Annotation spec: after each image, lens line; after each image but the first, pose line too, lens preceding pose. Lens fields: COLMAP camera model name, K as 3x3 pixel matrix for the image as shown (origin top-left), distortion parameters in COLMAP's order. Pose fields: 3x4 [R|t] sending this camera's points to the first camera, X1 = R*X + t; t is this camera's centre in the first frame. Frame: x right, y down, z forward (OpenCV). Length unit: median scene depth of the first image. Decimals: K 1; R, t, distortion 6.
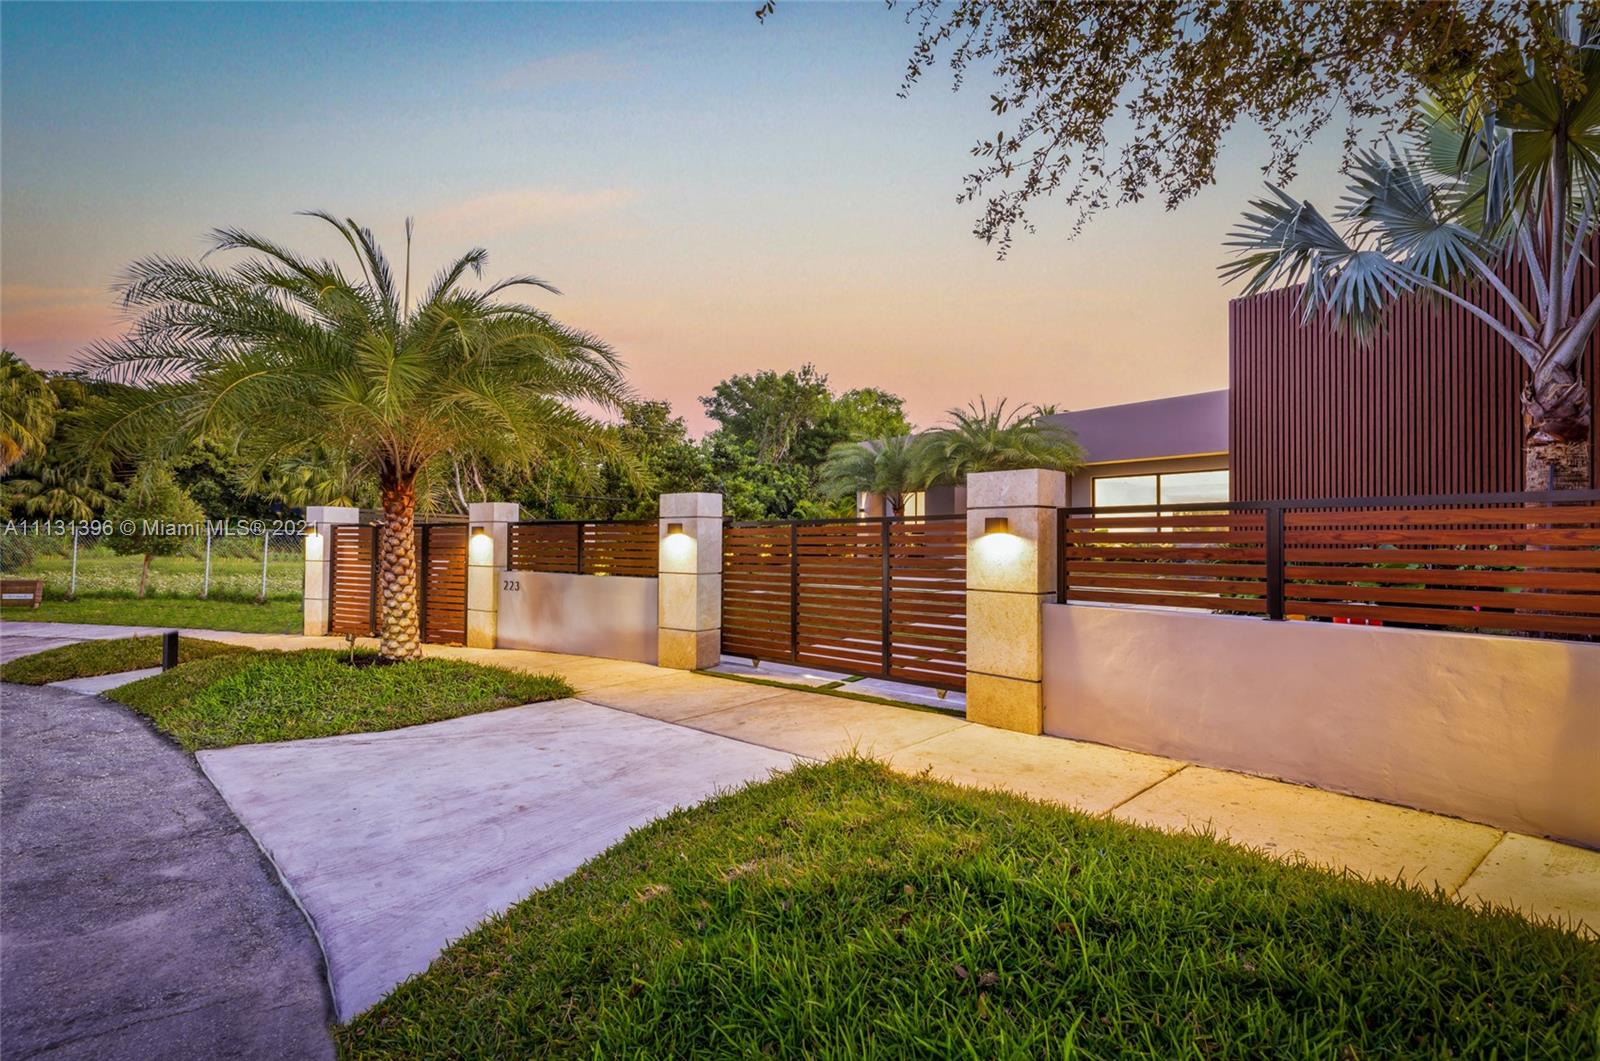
lens RADIAL K [[760.6, 0, 800.0], [0, 760.6, 530.5], [0, 0, 1]] dist [0.002543, 0.000578]
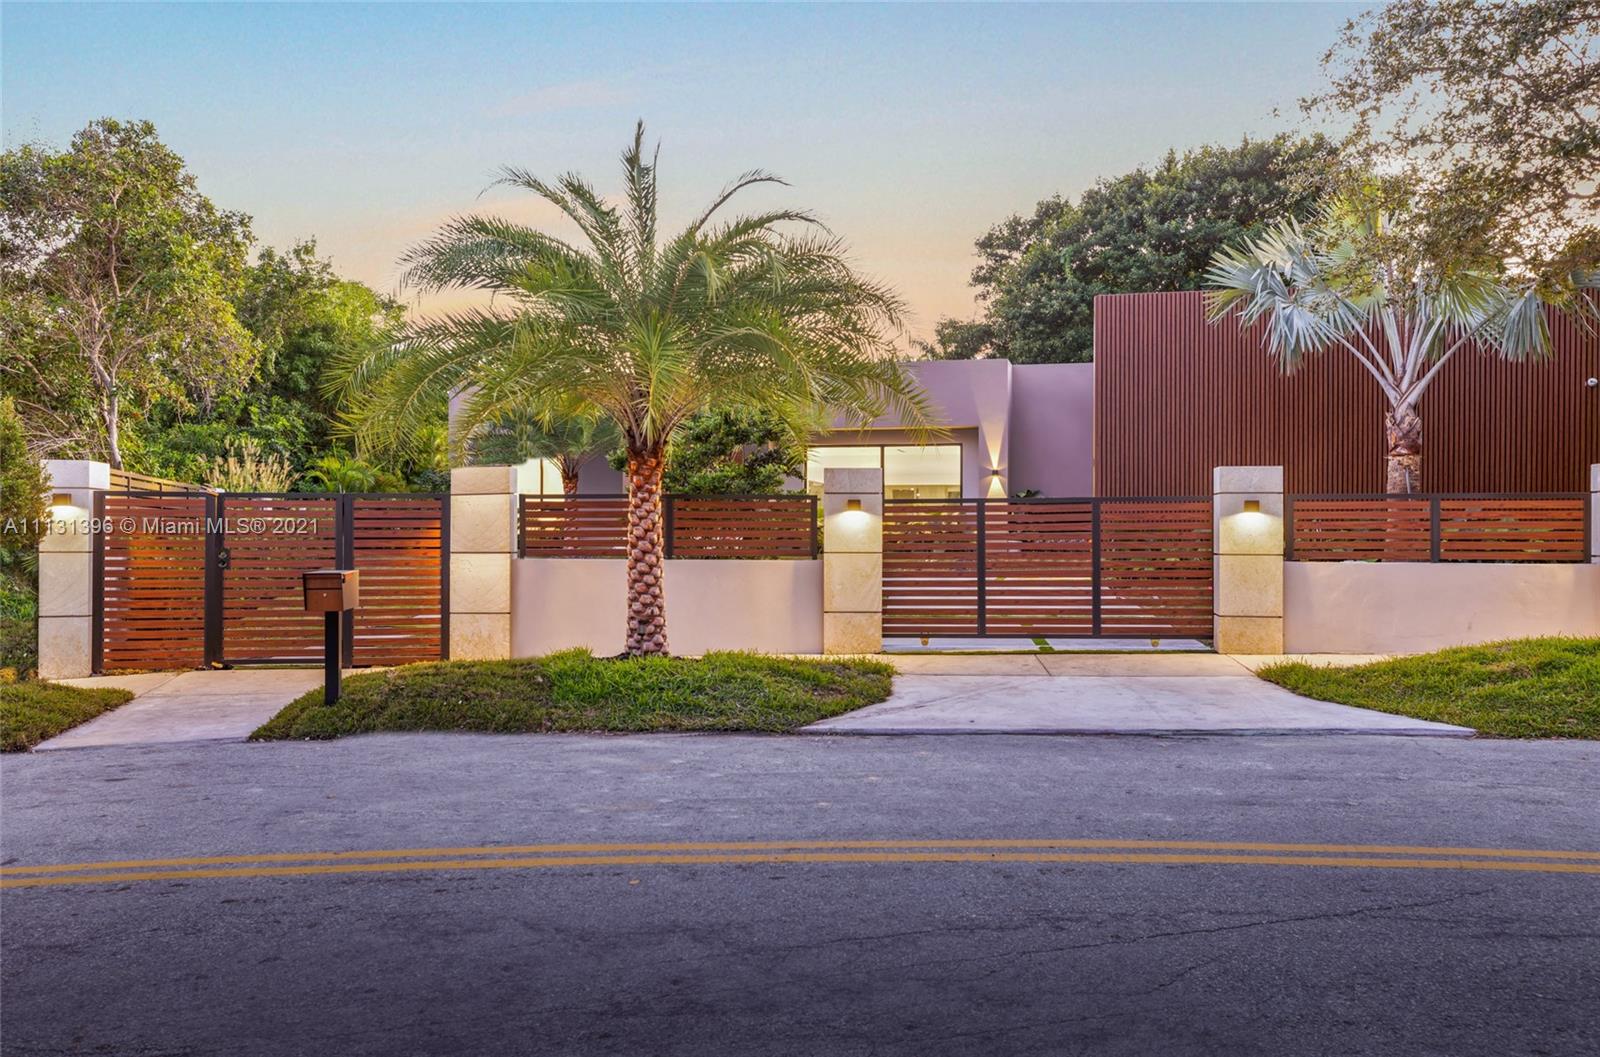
lens RADIAL K [[1236.1, 0, 800.0], [0, 1236.1, 528.5], [0, 0, 1]] dist [0.001126, 0.000111]
pose [[0.790154, -0.003154, 0.612901, -1.510931], [-0.006990, 0.999875, 0.014157, 0.006728], [-0.612869, -0.015470, 0.790033, -0.224206]]
